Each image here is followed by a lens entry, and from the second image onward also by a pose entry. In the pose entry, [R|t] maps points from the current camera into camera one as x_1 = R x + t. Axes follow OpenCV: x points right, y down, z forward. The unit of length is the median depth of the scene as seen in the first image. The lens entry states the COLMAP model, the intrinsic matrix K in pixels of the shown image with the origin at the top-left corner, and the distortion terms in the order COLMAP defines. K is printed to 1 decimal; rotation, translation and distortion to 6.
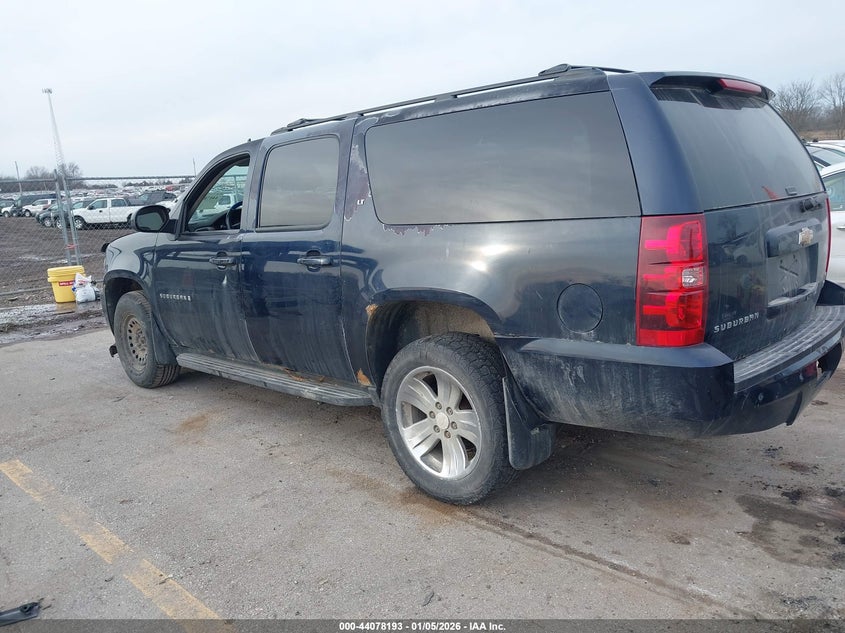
lens RADIAL K [[722.0, 0, 422.5], [0, 722.0, 316.5], [0, 0, 1]] dist [0.000282, -0.000888]
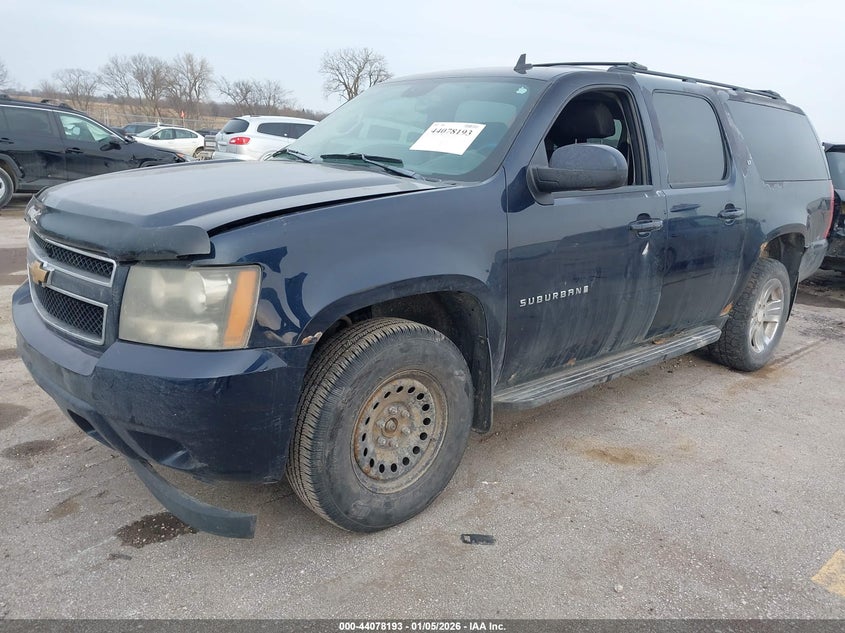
lens RADIAL K [[722.0, 0, 422.5], [0, 722.0, 316.5], [0, 0, 1]] dist [0.000282, -0.000888]
pose [[-0.002067, -0.176103, 0.984369, -1.030640], [0.122772, 0.976880, 0.175021, -0.141792], [-0.992433, 0.121215, 0.019601, 1.195383]]
